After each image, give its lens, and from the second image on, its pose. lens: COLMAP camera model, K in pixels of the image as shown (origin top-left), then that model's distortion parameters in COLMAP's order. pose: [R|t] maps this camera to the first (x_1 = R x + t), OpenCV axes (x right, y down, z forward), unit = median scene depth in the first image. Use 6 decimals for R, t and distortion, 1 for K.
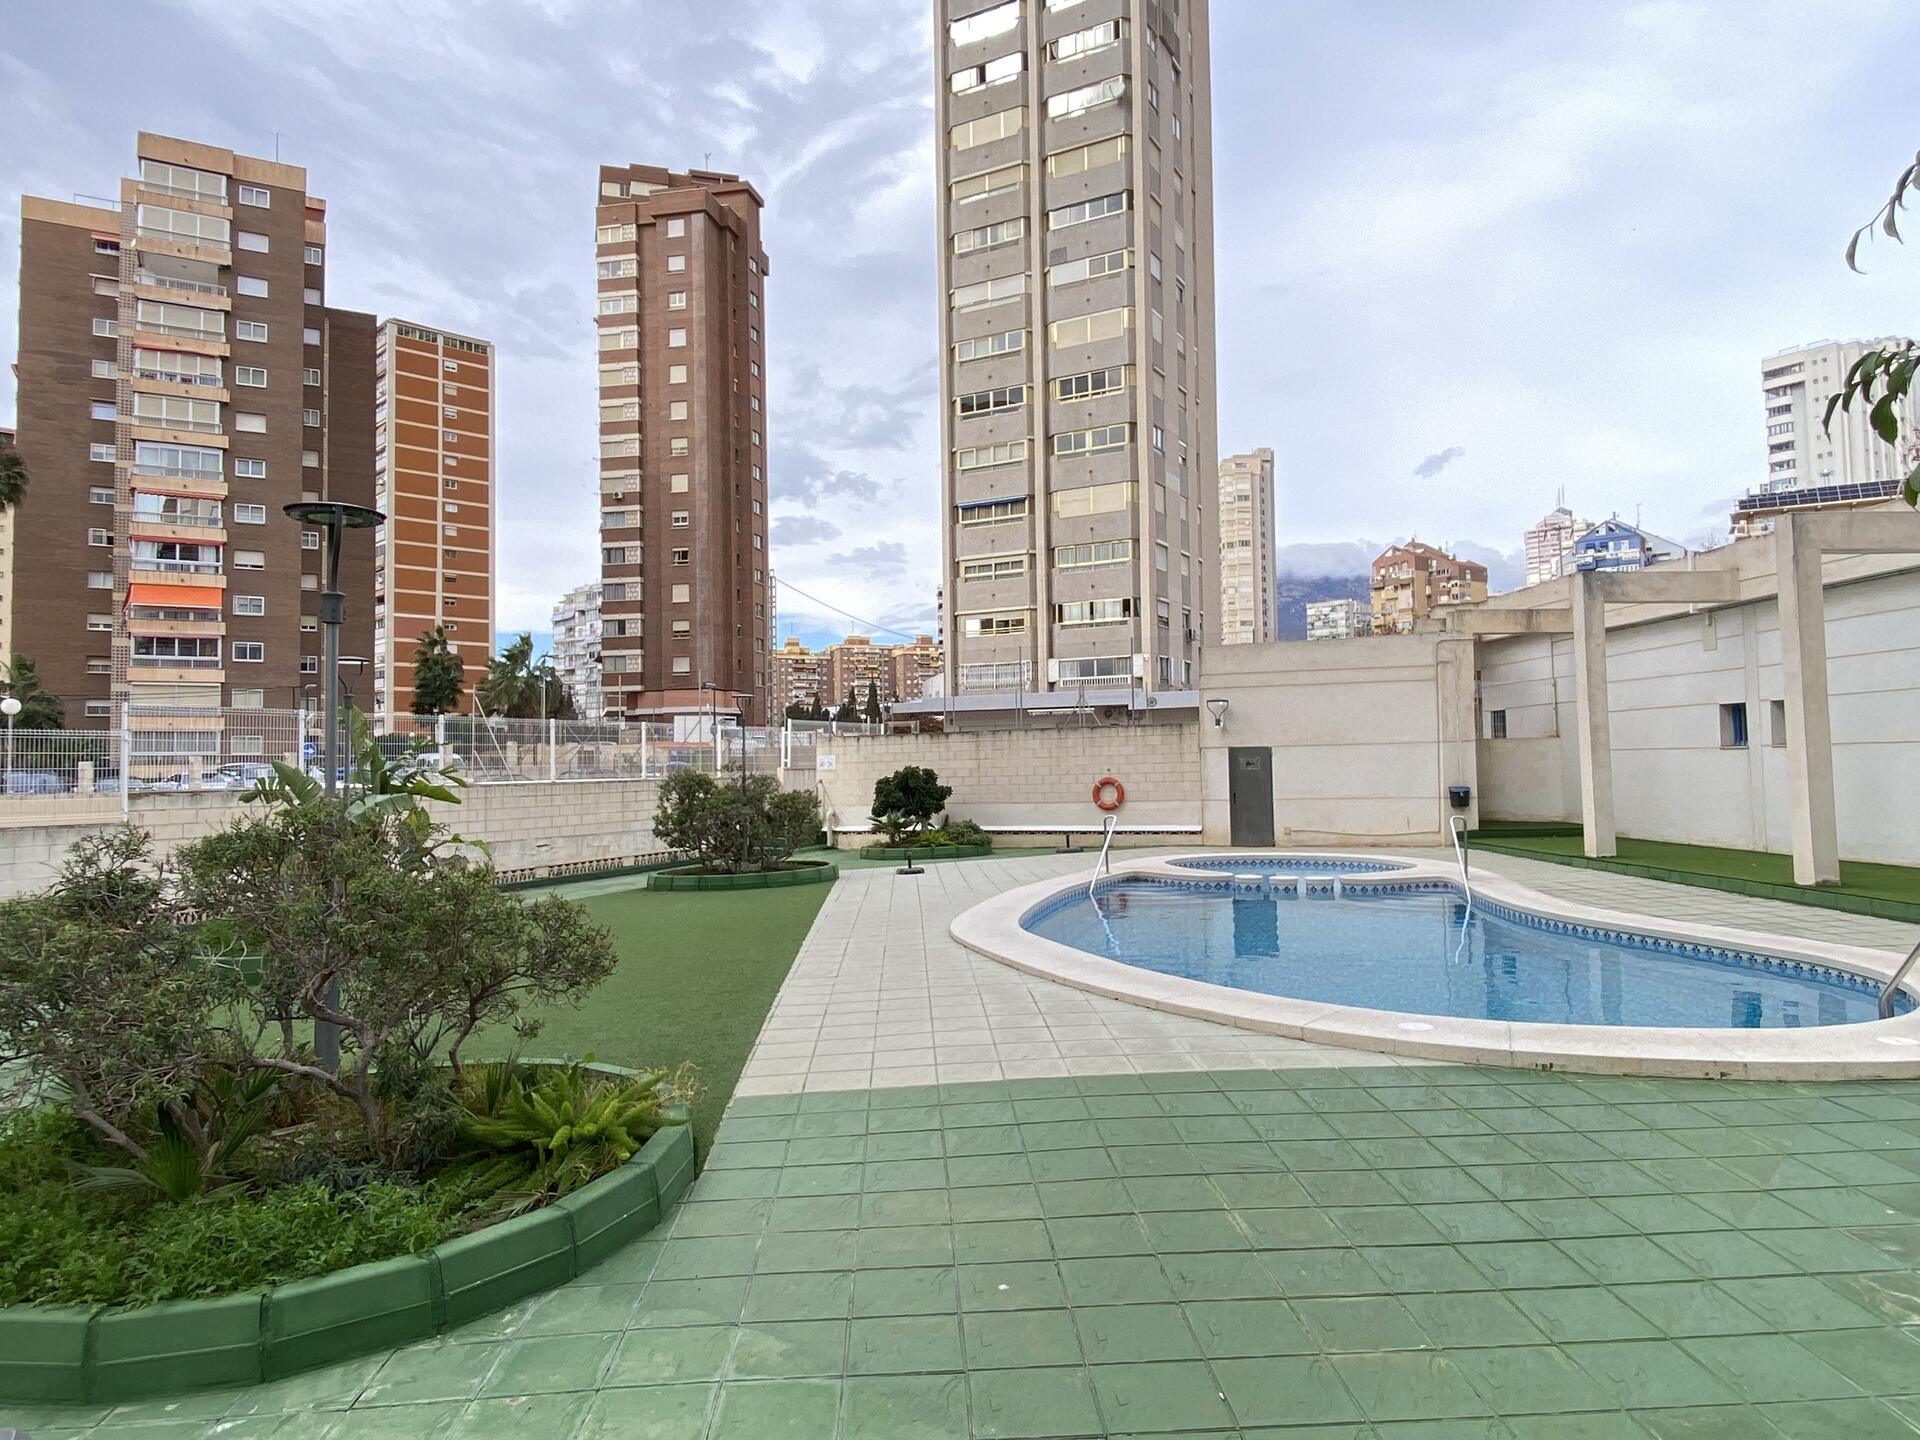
lens RADIAL K [[1237.1, 0, 970.2], [0, 1237.1, 706.2], [0, 0, 1]] dist [0.064983, -0.052561]
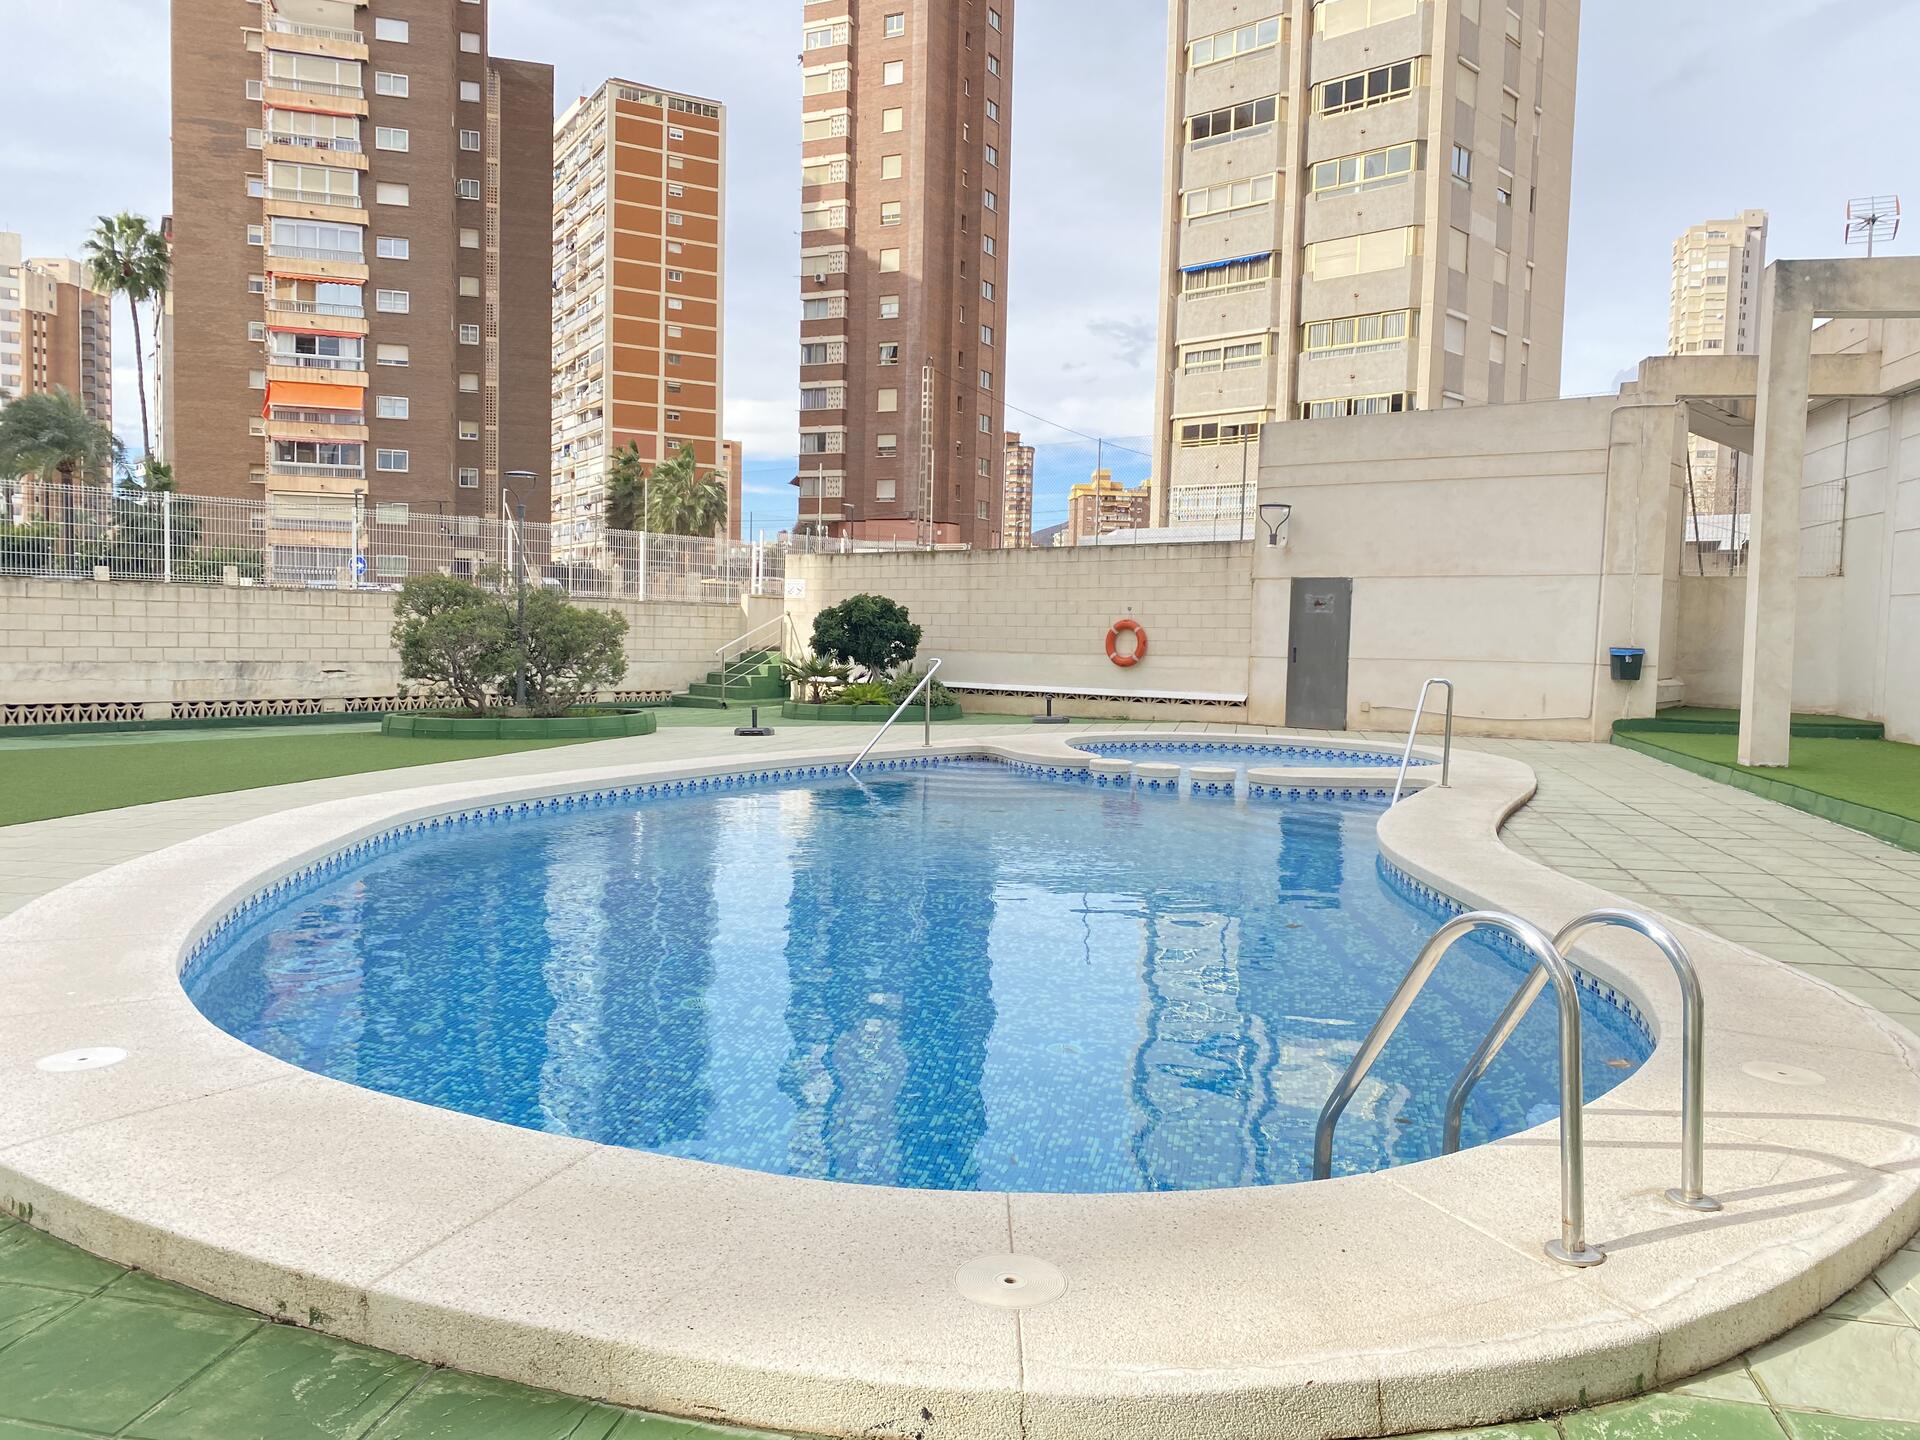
lens RADIAL K [[1478.5, 0, 959.0], [0, 1478.5, 721.8], [0, 0, 1]] dist [0.036582, -0.027573]
pose [[0.967256, 0.056222, -0.247497, 0.086581], [-0.028382, 0.993000, 0.114650, 0.008737], [0.252210, -0.103872, 0.962081, 0.069017]]
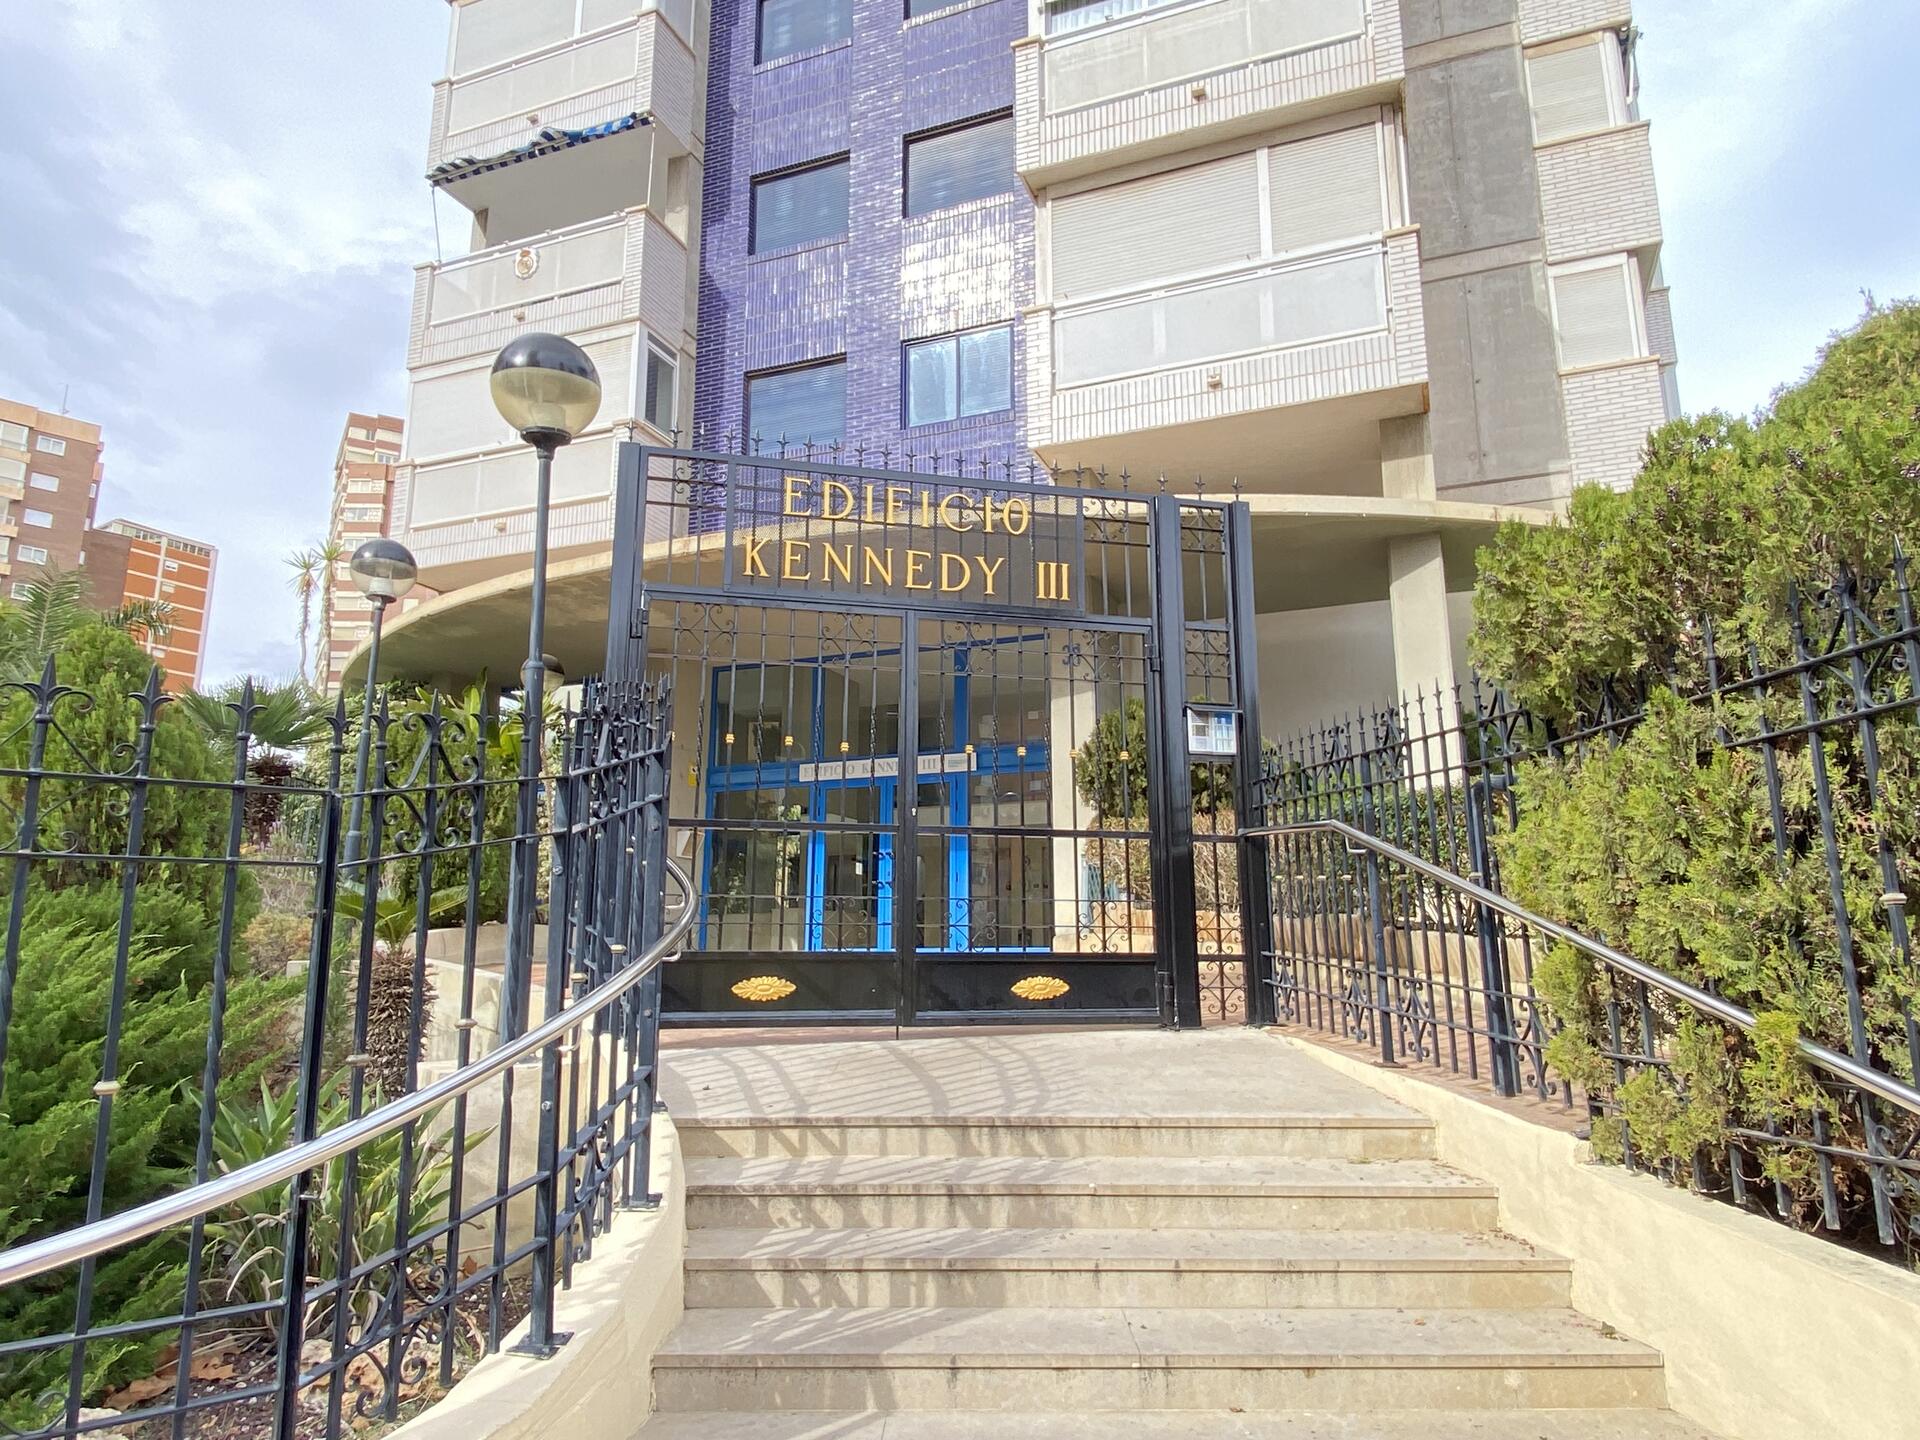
lens RADIAL K [[1237.1, 0, 950.5], [0, 1237.1, 728.8], [0, 0, 1]] dist [0.064983, -0.052561]
pose [[0.975648, 0.065145, 0.209446, 0.028475], [-0.032711, 0.987413, -0.154745, 0.016243], [-0.216891, 0.144126, 0.965498, -0.301352]]
